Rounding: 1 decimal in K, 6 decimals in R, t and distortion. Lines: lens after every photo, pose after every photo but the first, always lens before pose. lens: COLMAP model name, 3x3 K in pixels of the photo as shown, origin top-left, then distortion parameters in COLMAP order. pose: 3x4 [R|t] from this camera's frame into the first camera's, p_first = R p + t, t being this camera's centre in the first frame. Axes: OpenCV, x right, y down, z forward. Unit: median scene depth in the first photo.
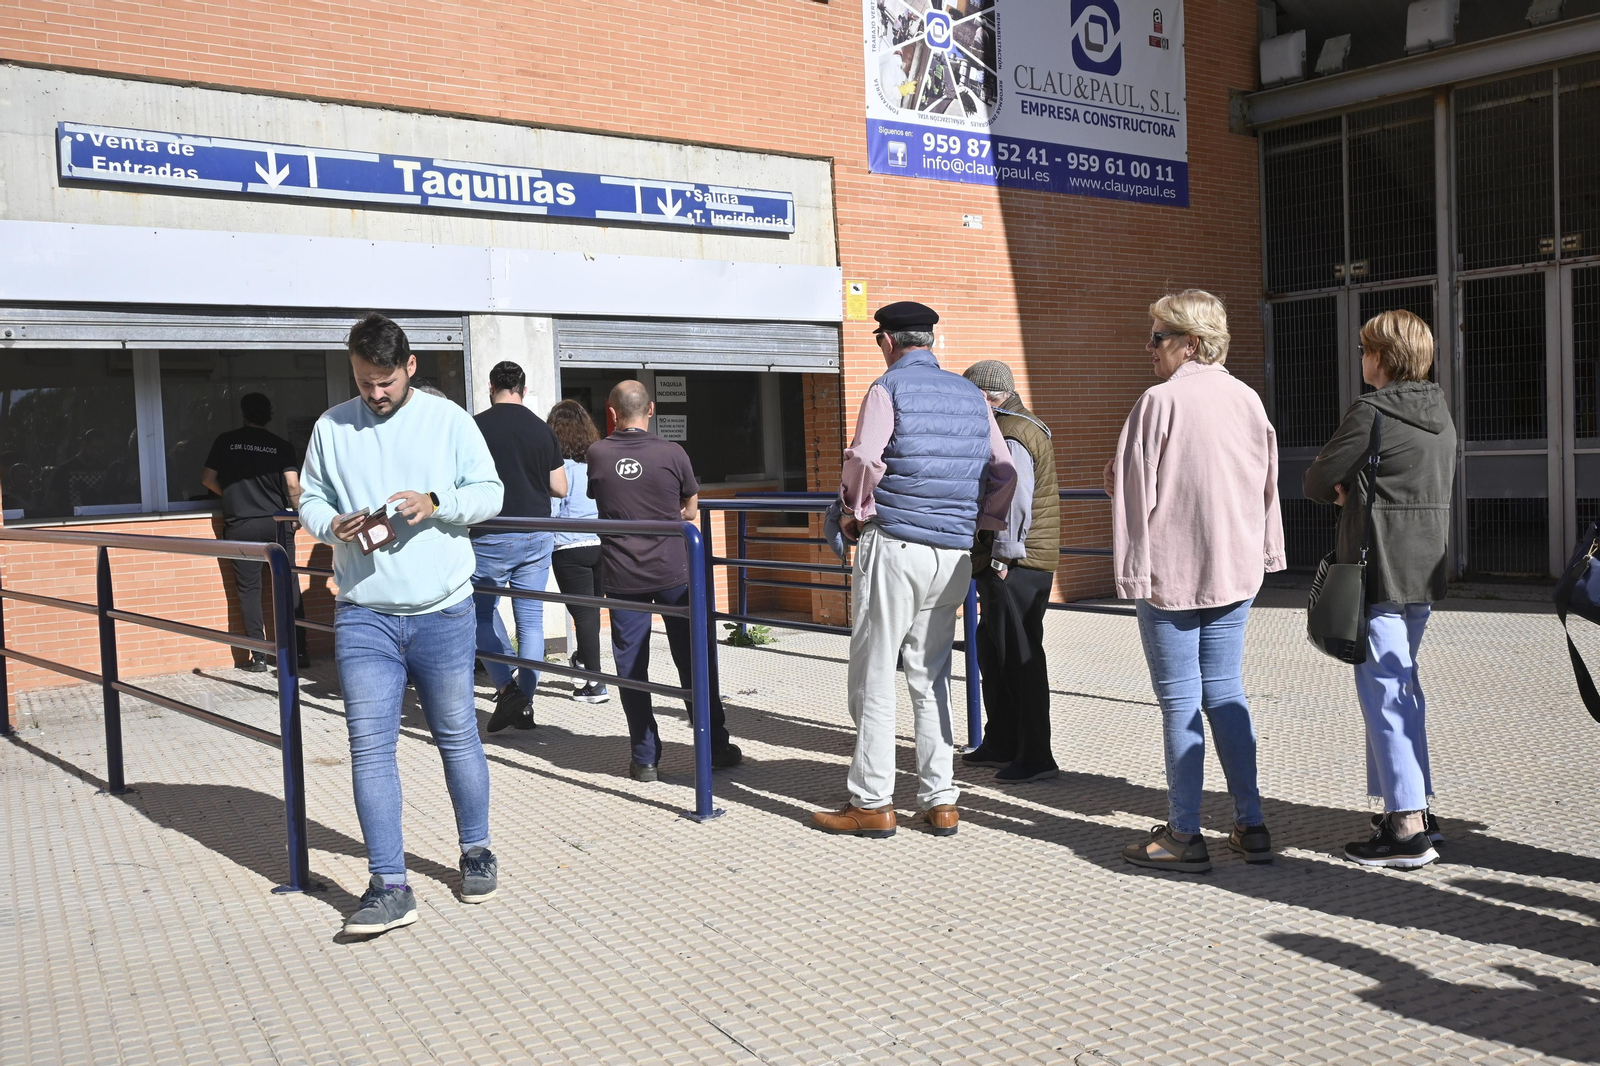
lens RADIAL K [[1578.7, 0, 804.7], [0, 1578.7, 535.0], [0, 0, 1]] dist [-0.006143, 0.000000]
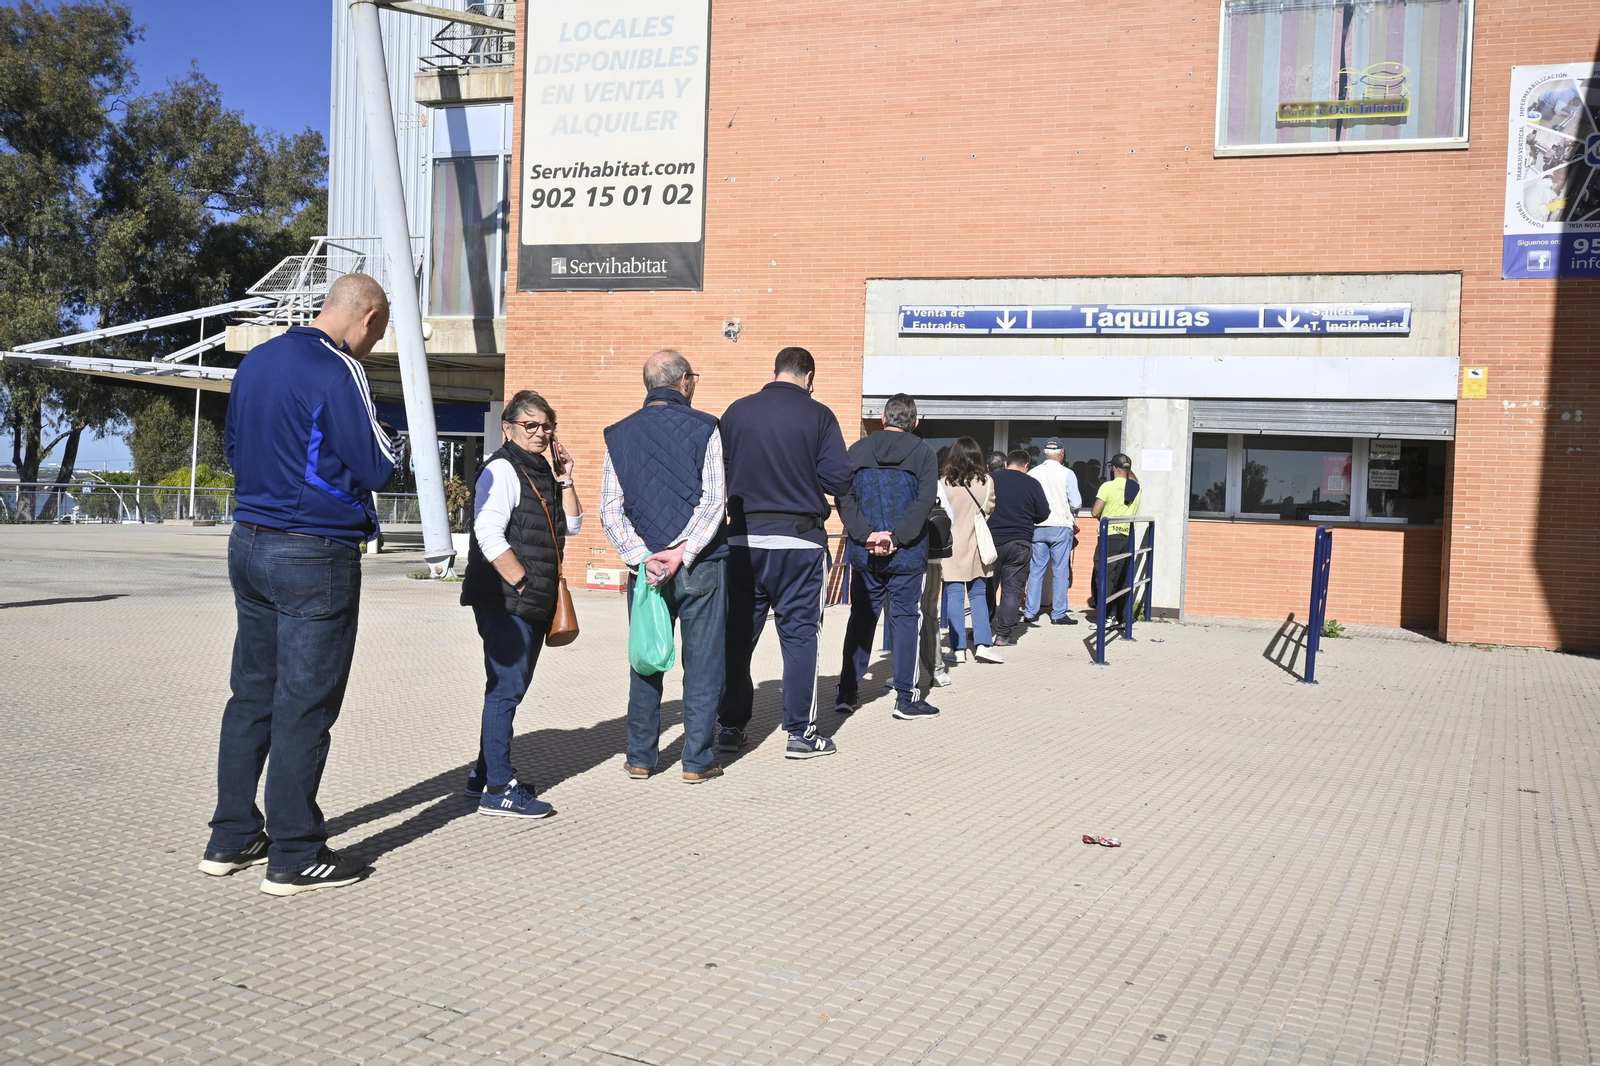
lens RADIAL K [[1390.7, 0, 807.7], [0, 1390.7, 541.0], [0, 0, 1]] dist [0.005183, -0.005600]
pose [[0.551272, 0.079568, -0.830523, 0.717697], [-0.099983, 0.994569, 0.028919, -0.003105], [0.828313, 0.067096, 0.556233, -0.045781]]
